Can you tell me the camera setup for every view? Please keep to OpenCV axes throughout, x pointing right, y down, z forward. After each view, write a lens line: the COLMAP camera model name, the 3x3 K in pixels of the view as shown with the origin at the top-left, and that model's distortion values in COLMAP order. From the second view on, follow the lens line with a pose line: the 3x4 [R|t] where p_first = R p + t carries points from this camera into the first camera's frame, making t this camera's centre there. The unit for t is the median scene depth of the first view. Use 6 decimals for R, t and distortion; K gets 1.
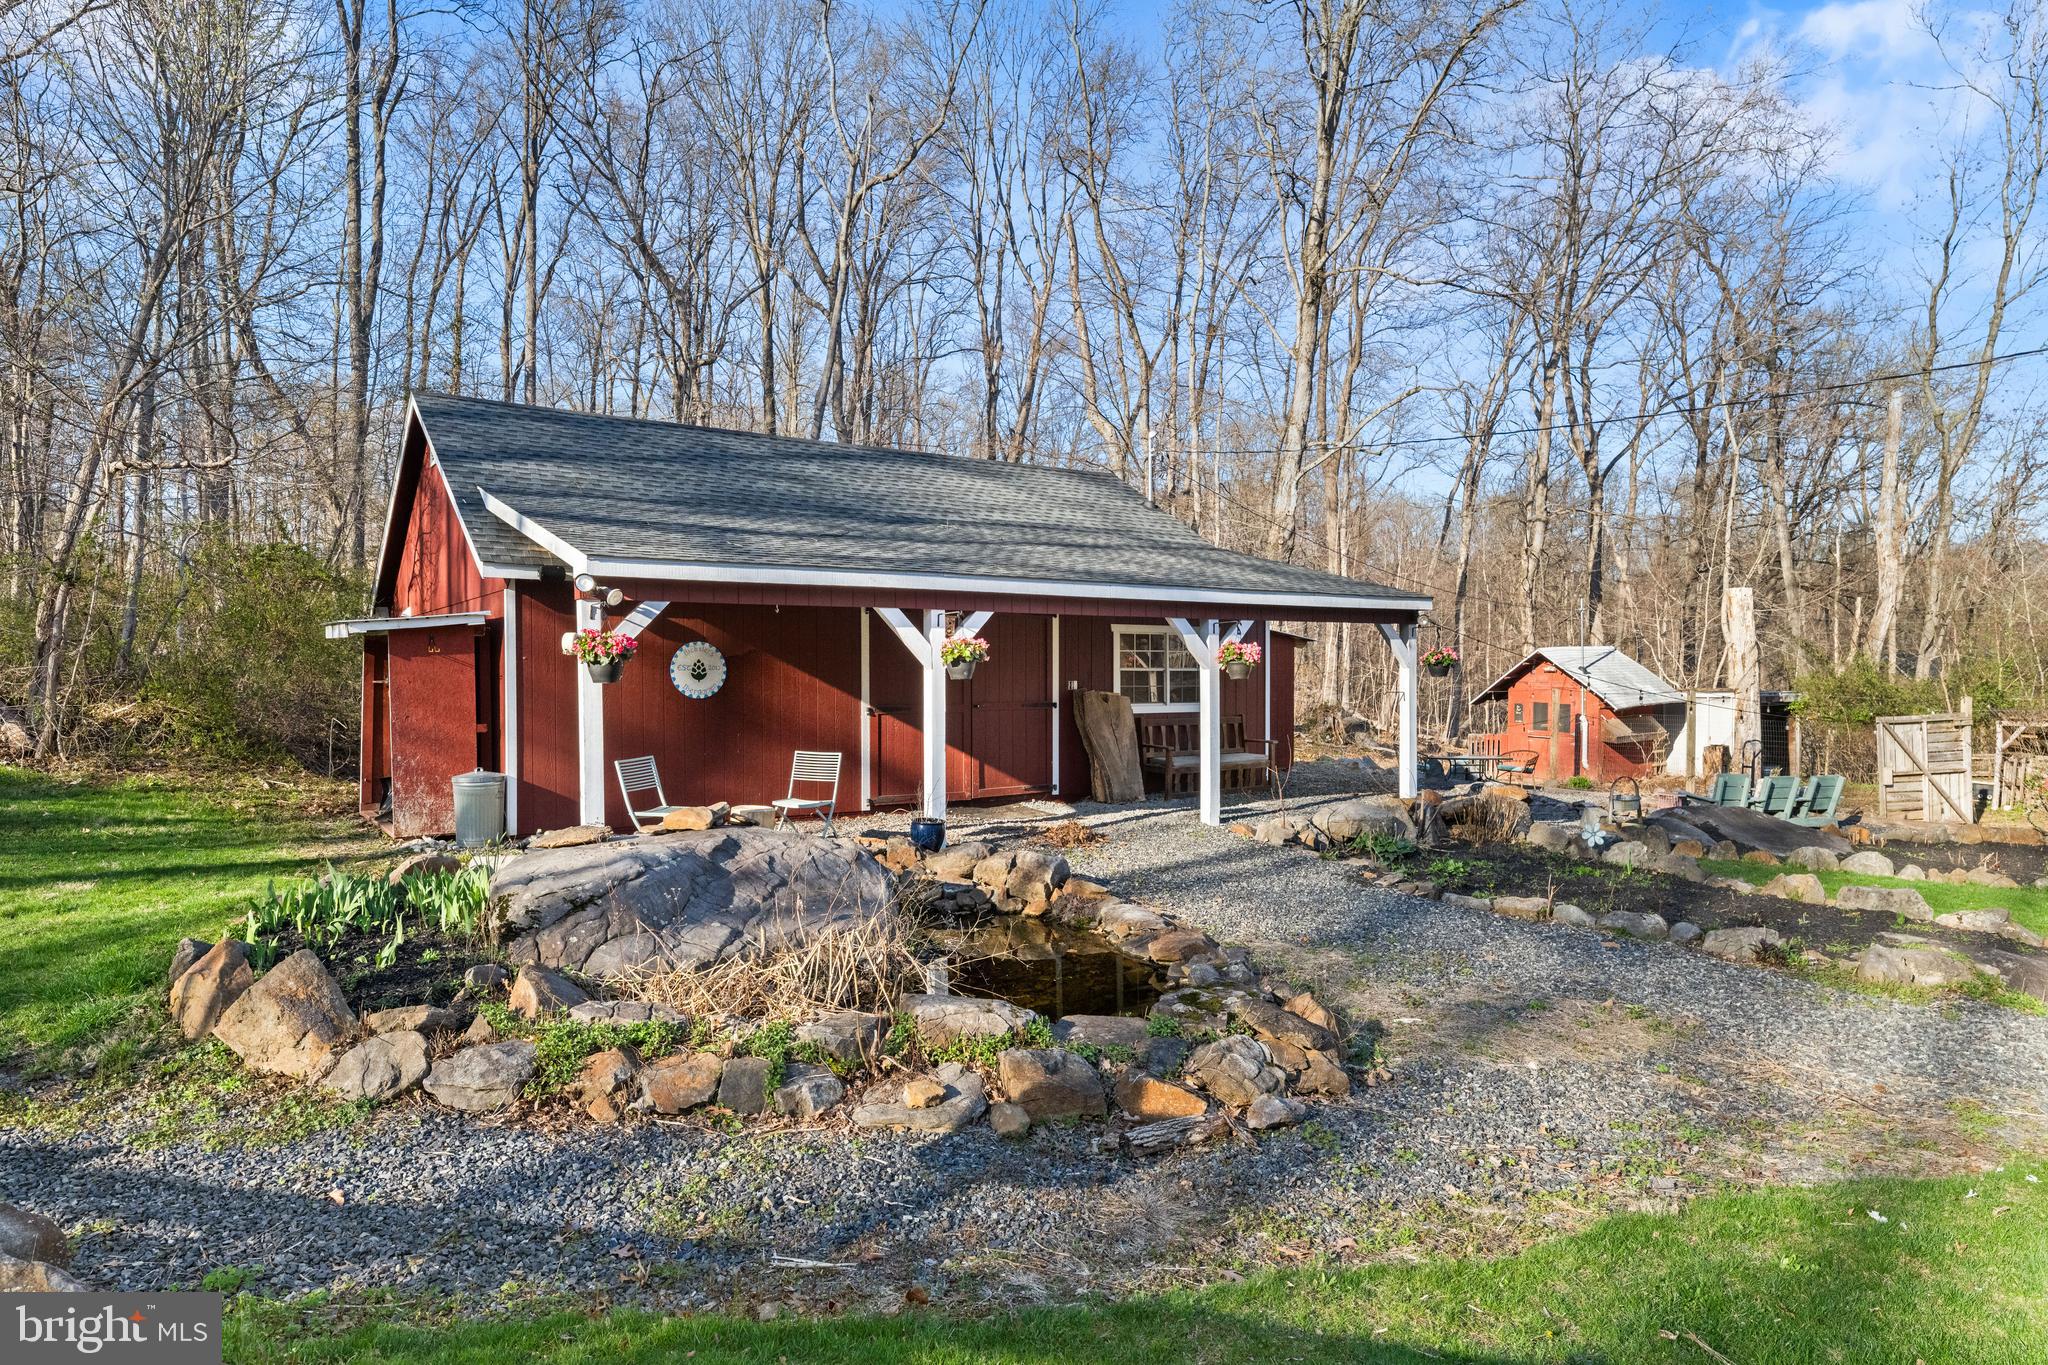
lens RADIAL K [[1226.0, 0, 1005.5], [0, 1226.0, 687.0], [0, 0, 1]] dist [0.008477, -0.001940]
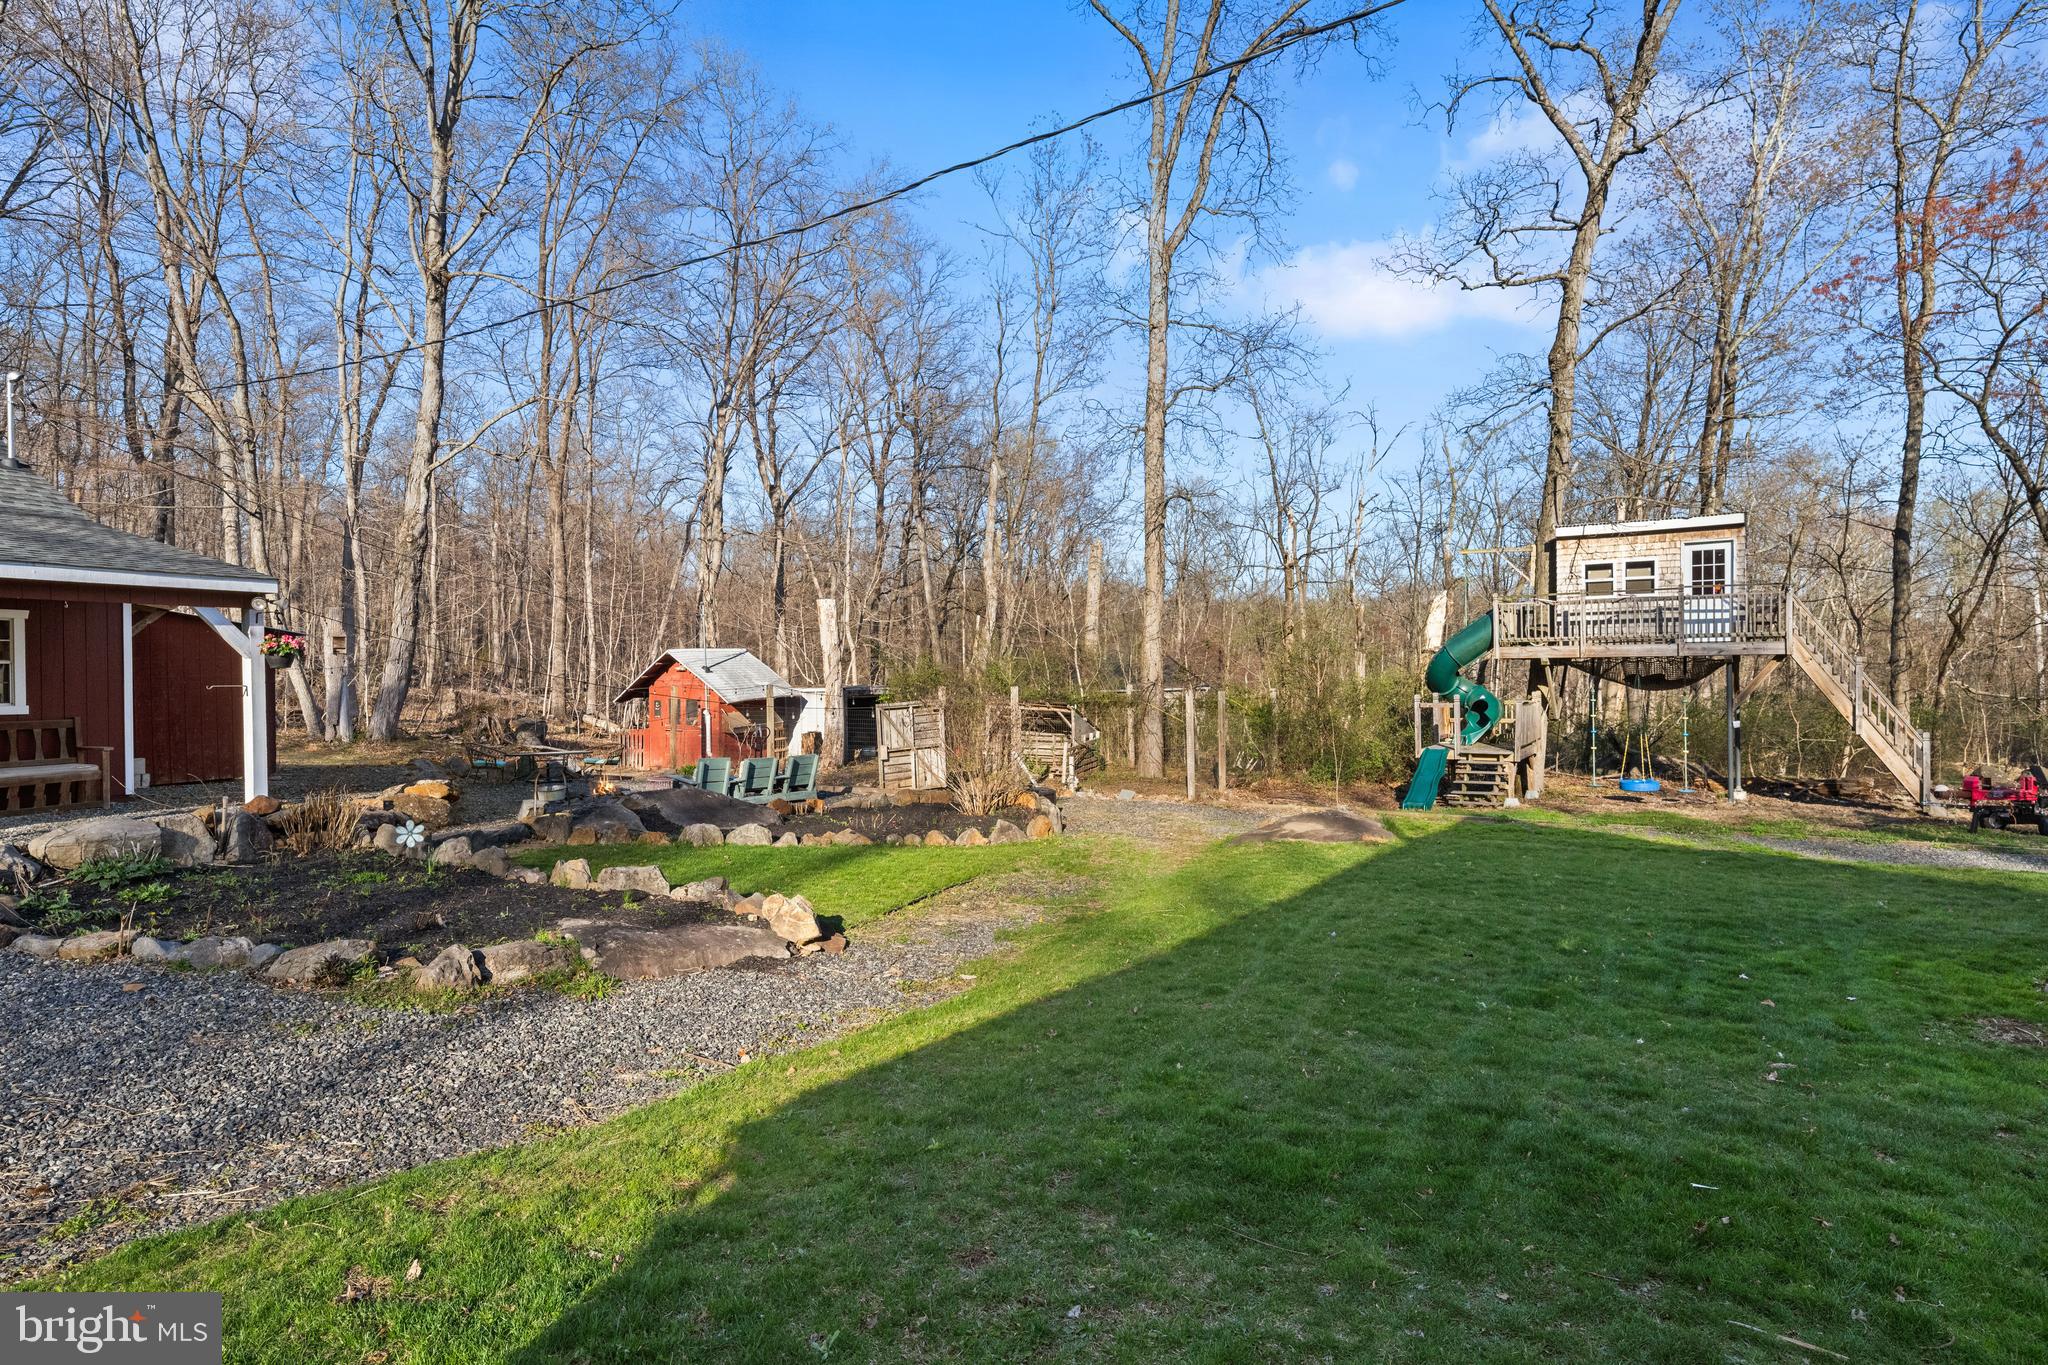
lens RADIAL K [[1068.5, 0, 1013.8], [0, 1068.5, 672.6], [0, 0, 1]] dist [0.000342, 0.001108]
pose [[0.841541, -0.006674, 0.540152, 0.177160], [0.015902, 0.999796, -0.012422, 0.006033], [-0.539959, 0.019043, 0.841476, 0.026937]]
